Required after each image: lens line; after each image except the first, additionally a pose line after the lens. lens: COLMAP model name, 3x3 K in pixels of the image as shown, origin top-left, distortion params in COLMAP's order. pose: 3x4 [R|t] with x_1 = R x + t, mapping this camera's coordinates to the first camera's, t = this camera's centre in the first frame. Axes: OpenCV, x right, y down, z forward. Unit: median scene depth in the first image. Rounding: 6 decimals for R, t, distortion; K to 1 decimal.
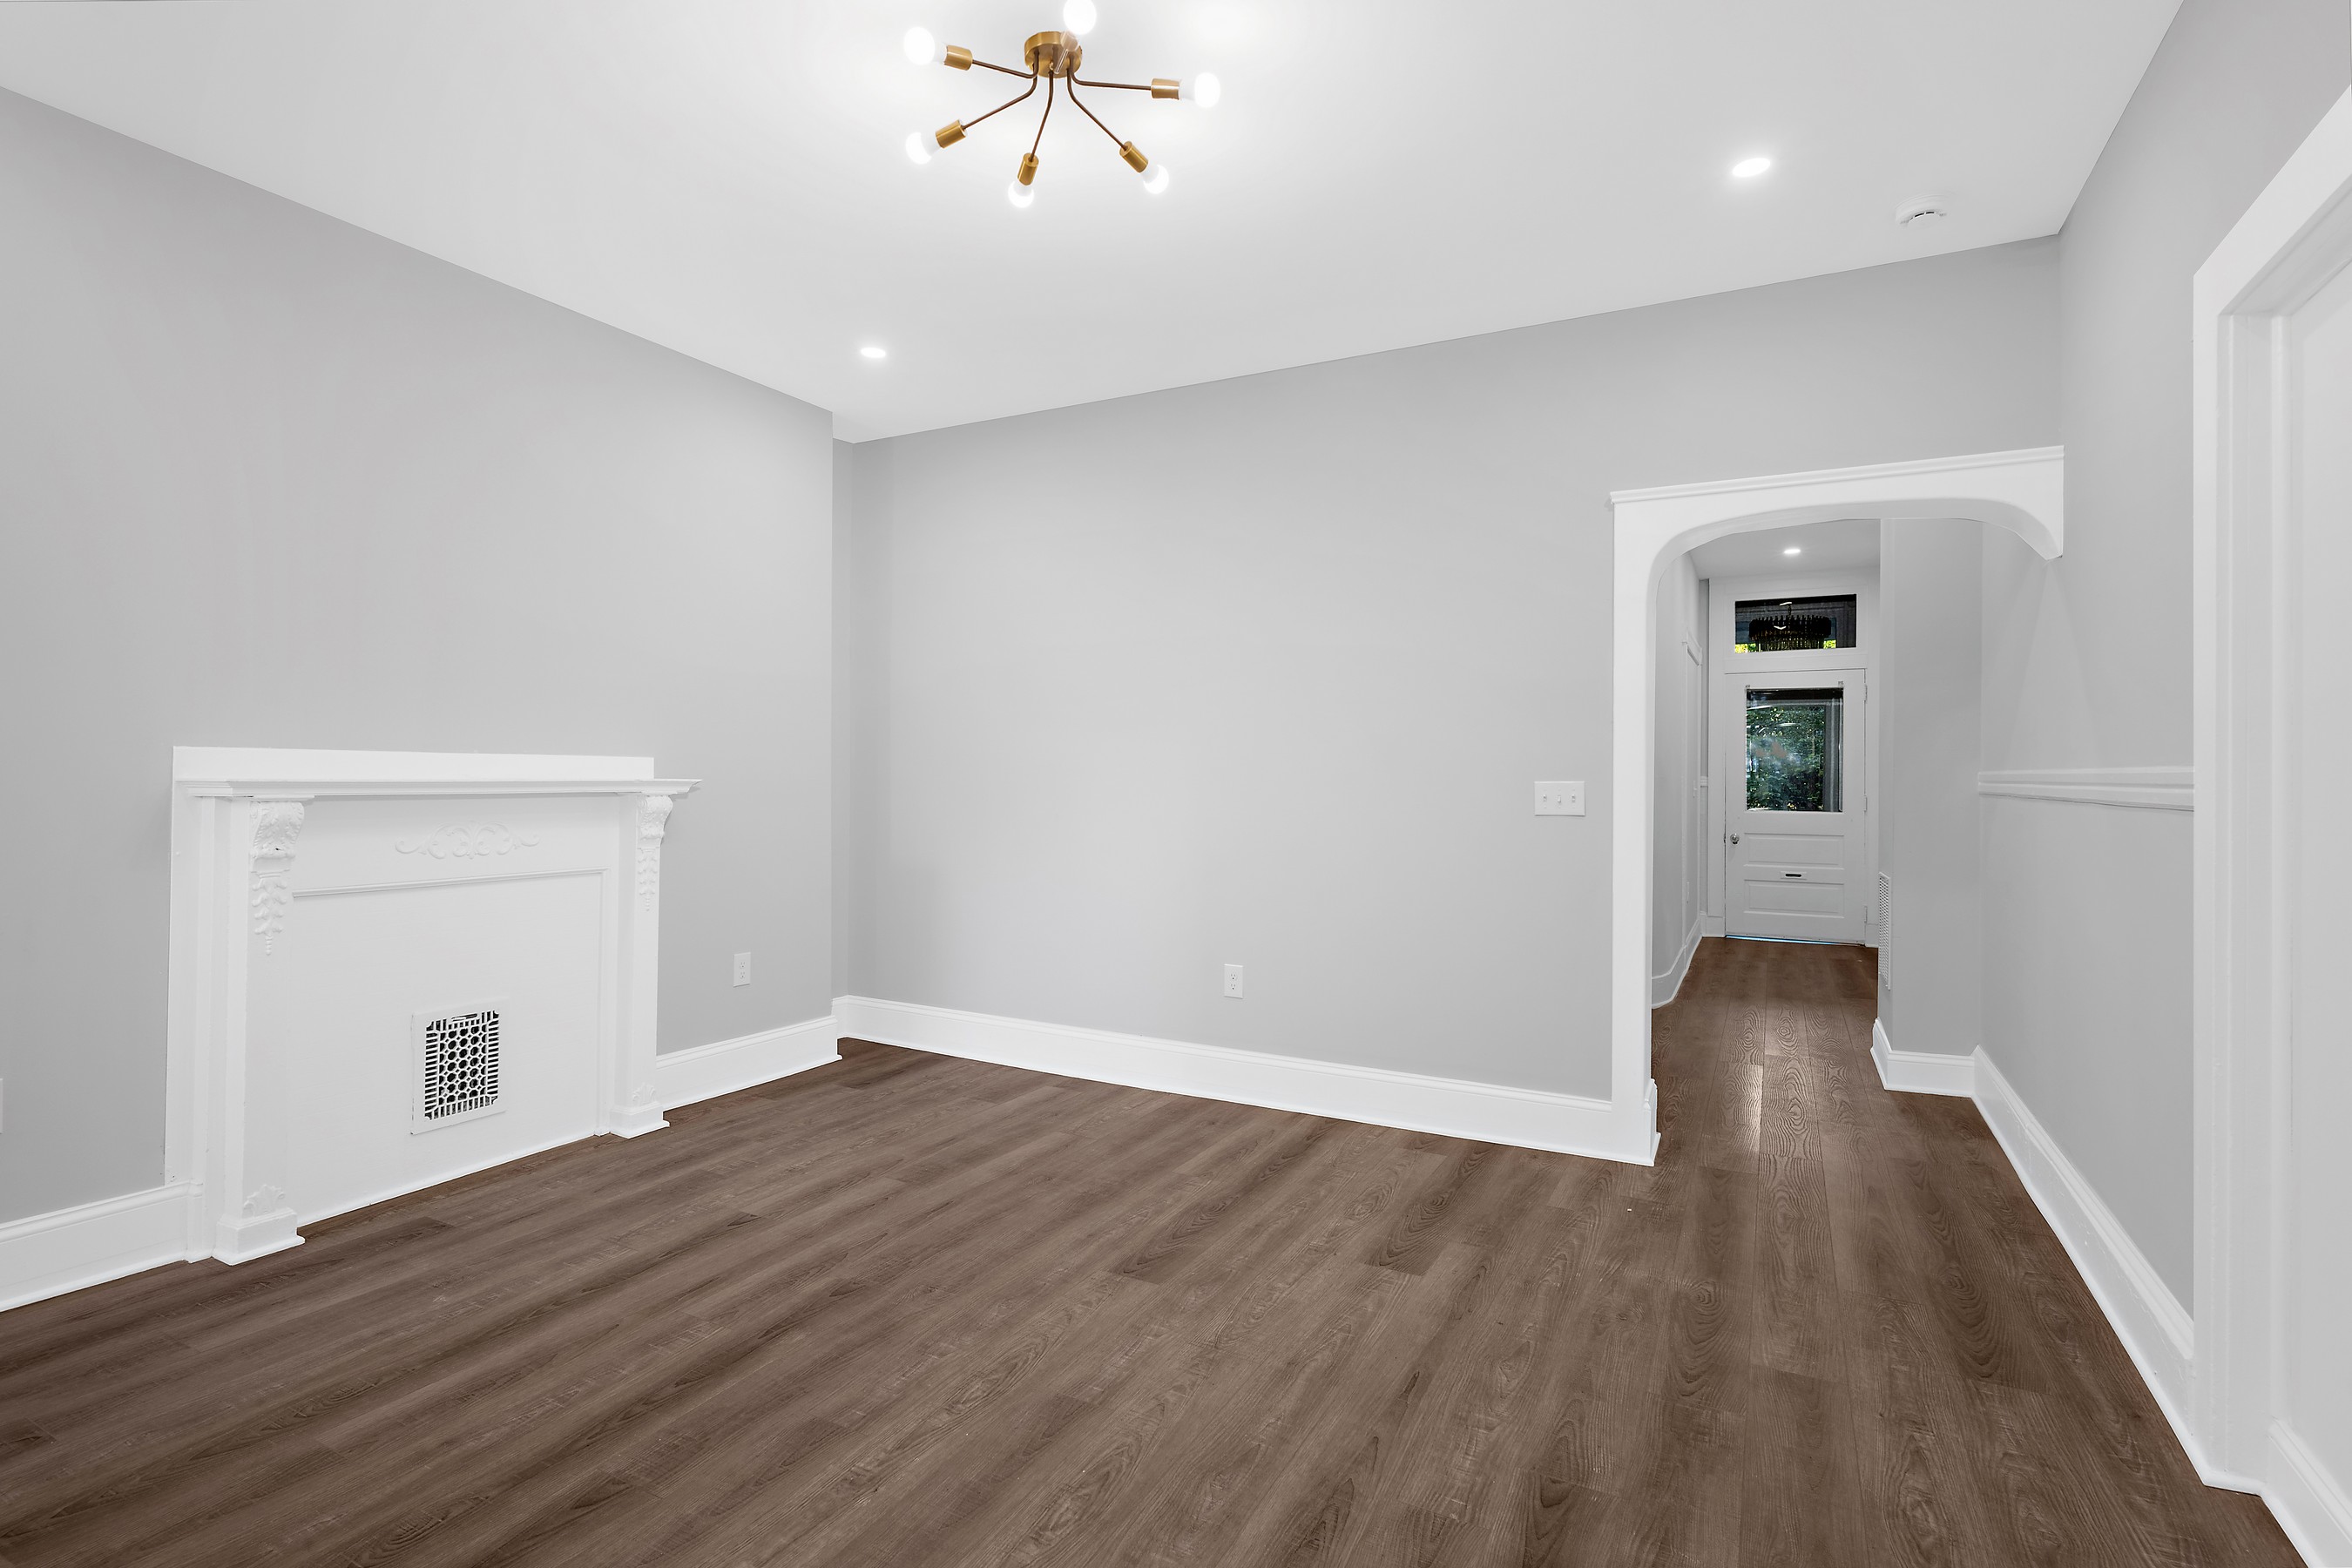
lens RADIAL K [[1159.6, 0, 1171.7], [0, 1159.6, 764.7], [0, 0, 1]] dist [-0.003916, 0.001005]
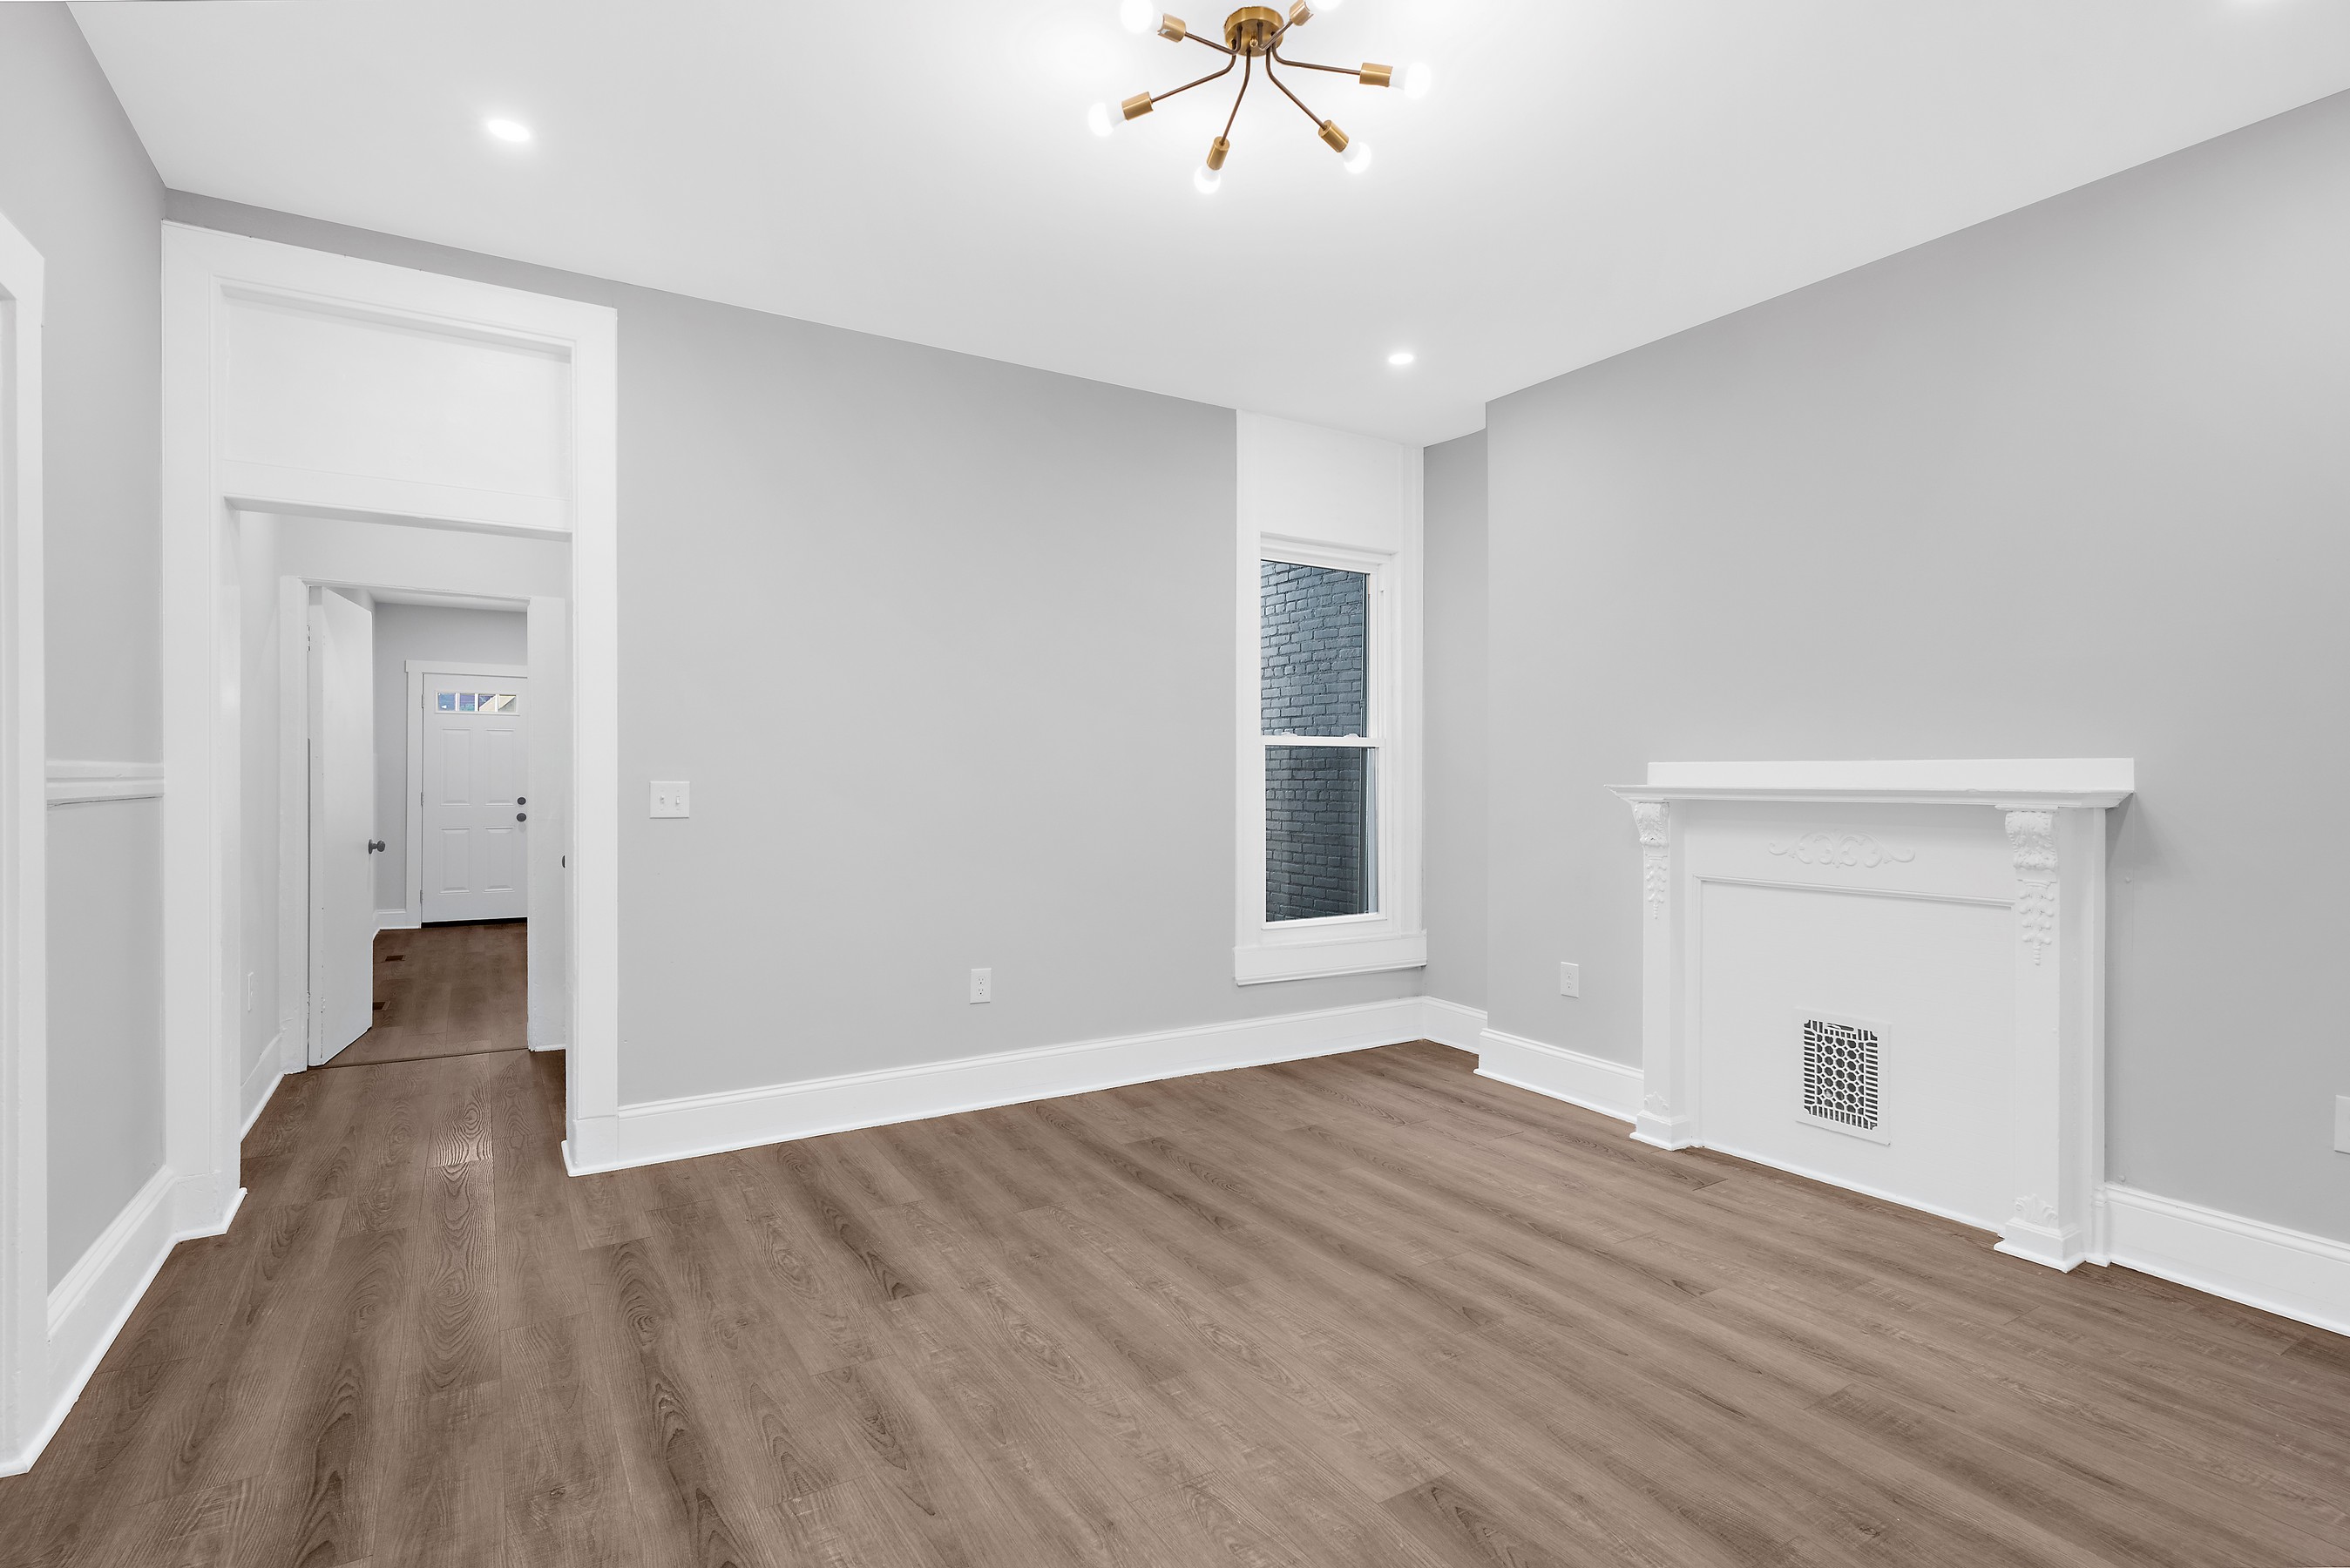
lens RADIAL K [[1158.4, 0, 1170.7], [0, 1158.4, 764.7], [0, 0, 1]] dist [-0.003916, 0.001005]
pose [[-0.523171, -0.017989, -0.852038, 0.640687], [-0.000616, 0.999785, -0.020730, 0.016877], [0.852227, -0.010321, -0.523070, 1.227330]]
